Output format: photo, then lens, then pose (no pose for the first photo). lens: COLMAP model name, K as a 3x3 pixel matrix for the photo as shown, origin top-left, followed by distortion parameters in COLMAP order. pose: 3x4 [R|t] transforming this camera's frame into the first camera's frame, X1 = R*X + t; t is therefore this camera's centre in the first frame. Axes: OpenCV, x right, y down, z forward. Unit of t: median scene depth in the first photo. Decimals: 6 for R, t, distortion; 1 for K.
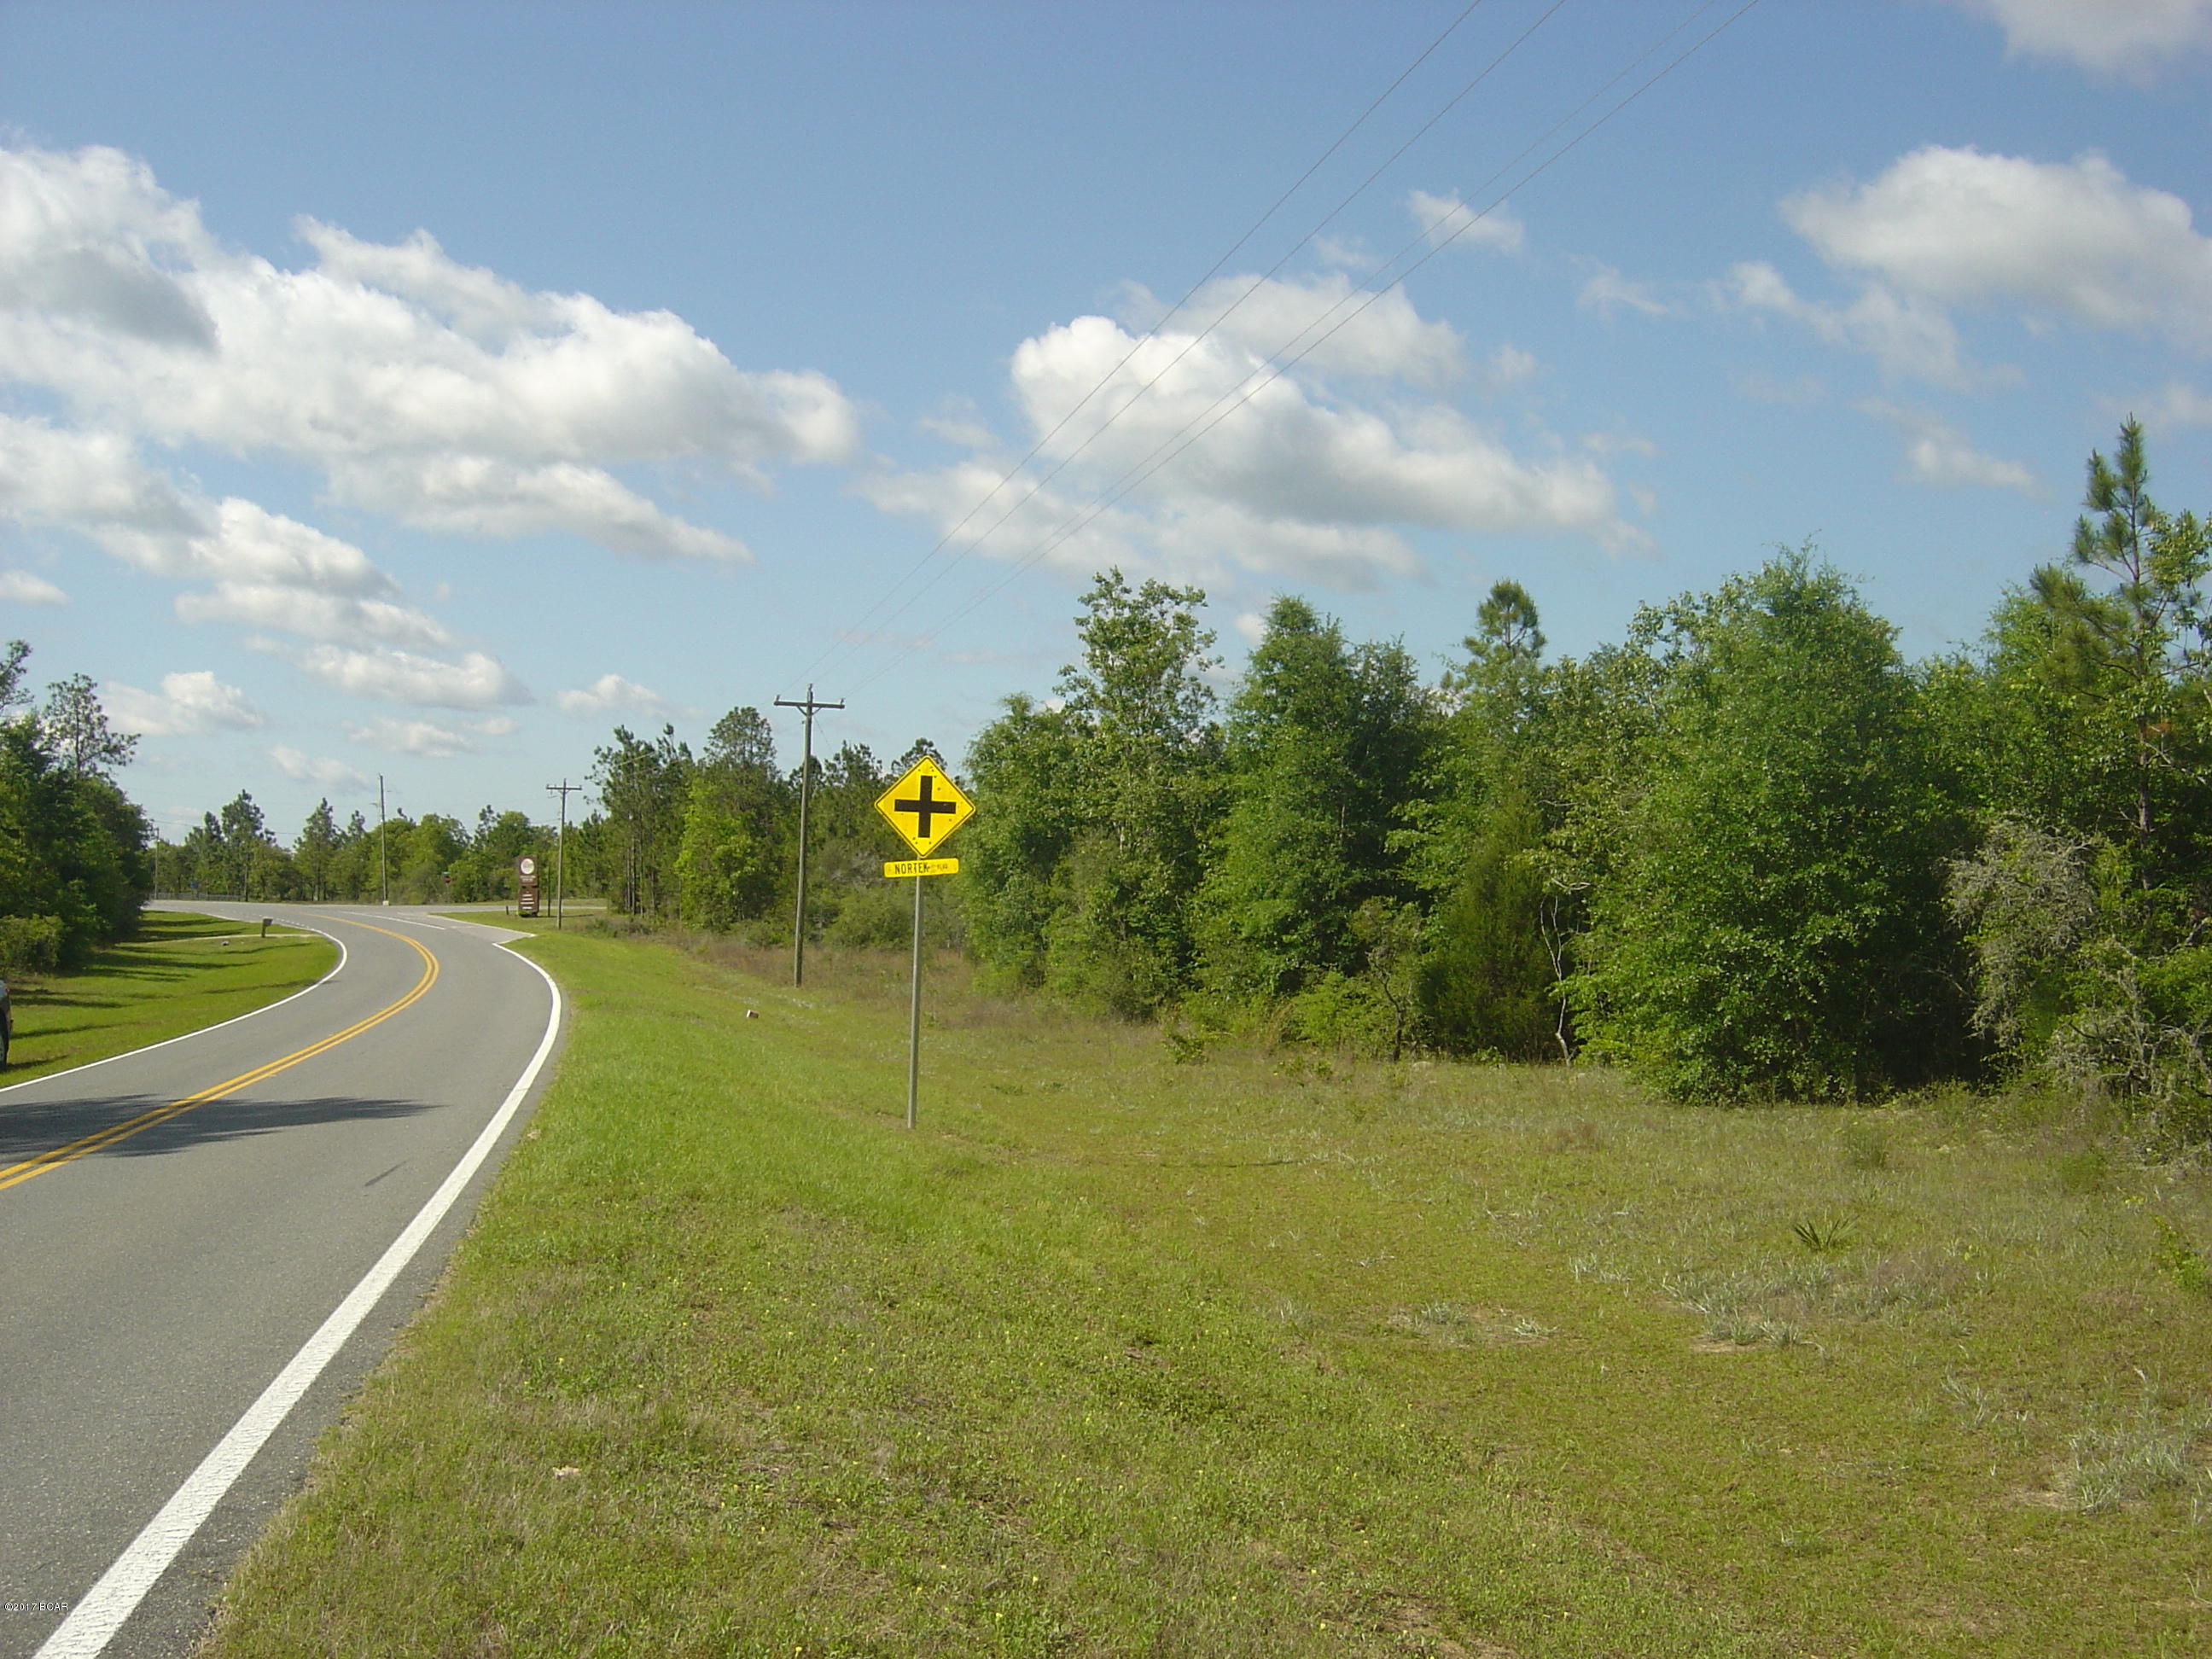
lens RADIAL K [[2374.0, 0, 1105.8], [0, 2374.0, 904.9], [0, 0, 1]] dist [-0.133165, -0.001992]
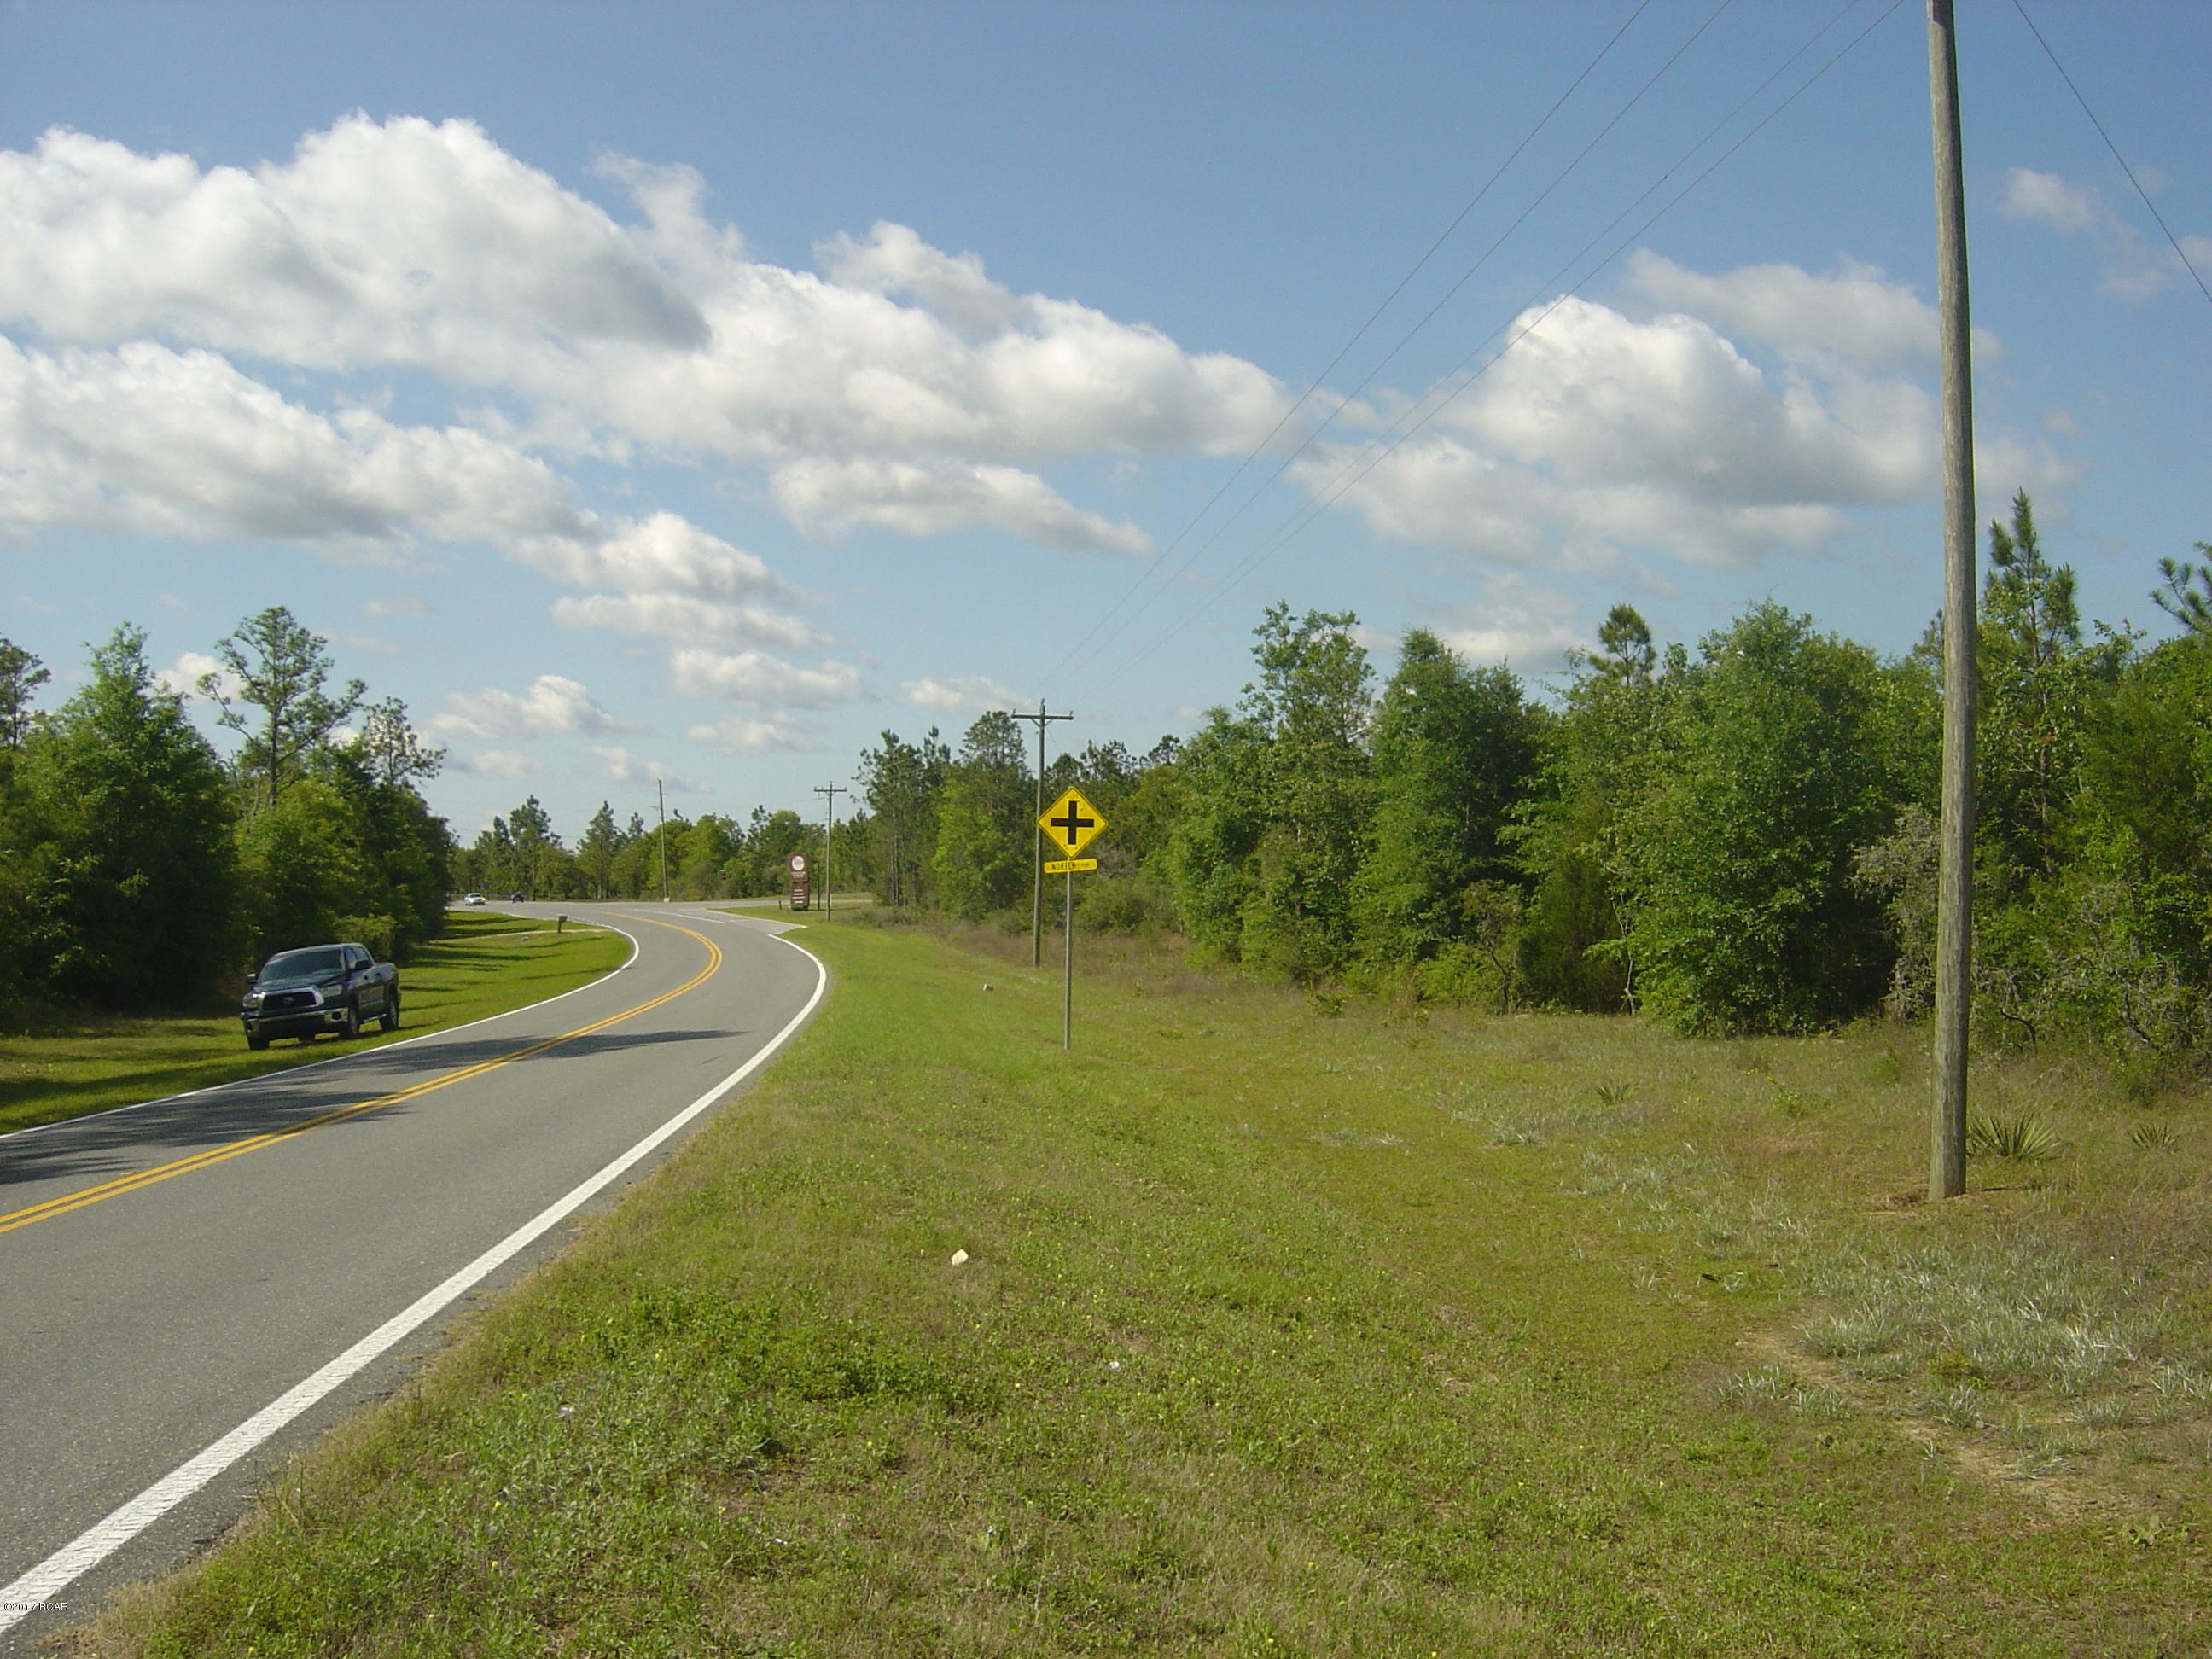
lens RADIAL K [[2374.0, 0, 1105.8], [0, 2374.0, 904.9], [0, 0, 1]] dist [-0.133165, -0.001992]
pose [[0.993580, -0.016121, -0.111982, 0.035106], [0.016704, 0.999851, 0.004268, 0.000690], [0.111896, -0.006111, 0.993701, -0.140611]]
